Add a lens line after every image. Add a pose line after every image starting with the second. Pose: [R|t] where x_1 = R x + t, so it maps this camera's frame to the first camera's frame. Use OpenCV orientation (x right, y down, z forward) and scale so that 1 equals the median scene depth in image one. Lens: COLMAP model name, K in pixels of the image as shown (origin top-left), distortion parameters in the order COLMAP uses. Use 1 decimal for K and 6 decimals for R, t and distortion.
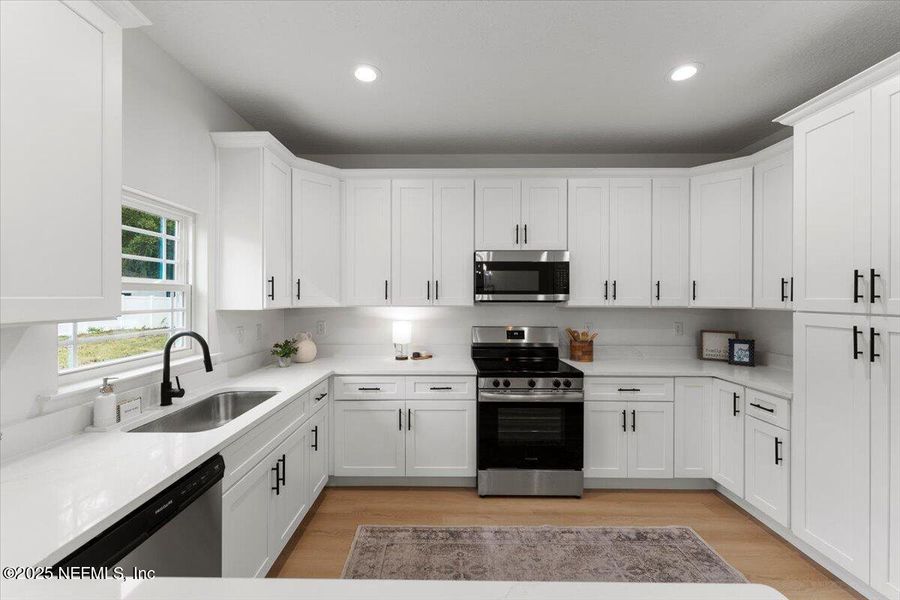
lens RADIAL K [[367.1, 0, 439.9], [0, 367.1, 300.9], [0, 0, 1]] dist [-0.000446, -0.000251]
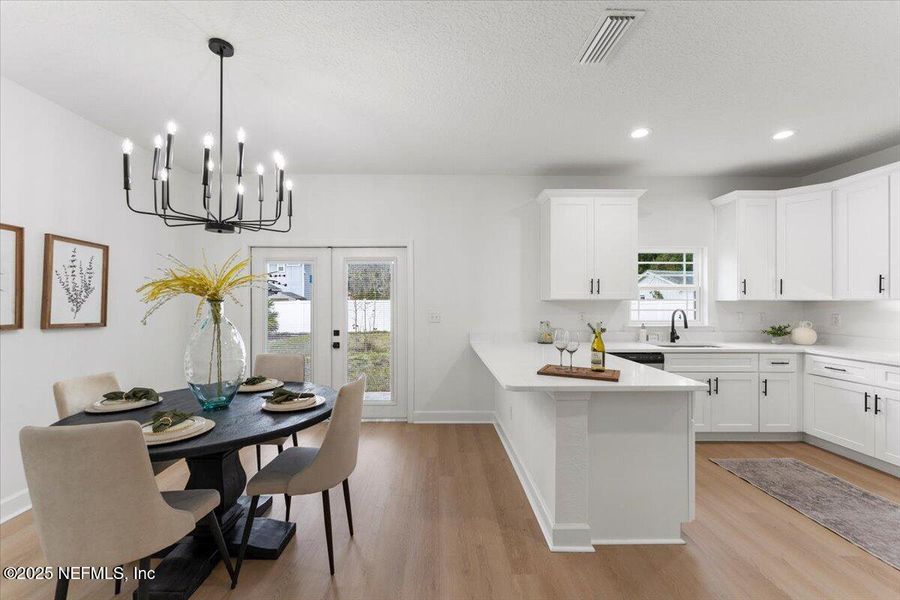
lens RADIAL K [[367.1, 0, 439.9], [0, 367.1, 300.9], [0, 0, 1]] dist [-0.000446, -0.000251]
pose [[0.042716, 0.011298, -0.999023, 0.852309], [-0.004115, 0.999930, 0.011132, 0.010107], [0.999079, 0.003635, 0.042759, -0.301411]]
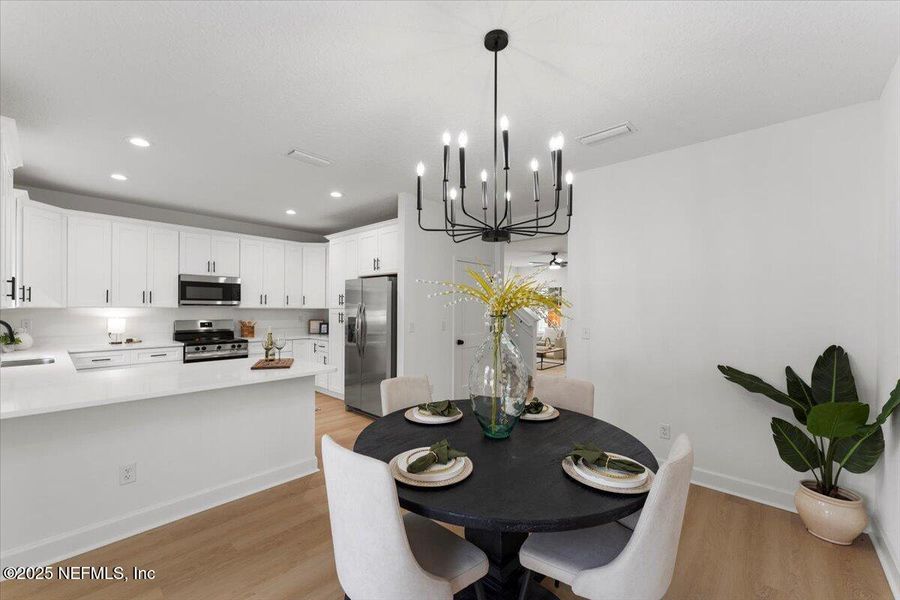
lens RADIAL K [[363.9, 0, 443.8], [0, 363.9, 306.9], [0, 0, 1]] dist [0.000316, 0.000004]
pose [[0.660632, 0.004264, 0.750698, -0.356206], [0.000015, 0.999984, -0.005692, 0.021849], [-0.750710, 0.003772, 0.660622, -1.006689]]
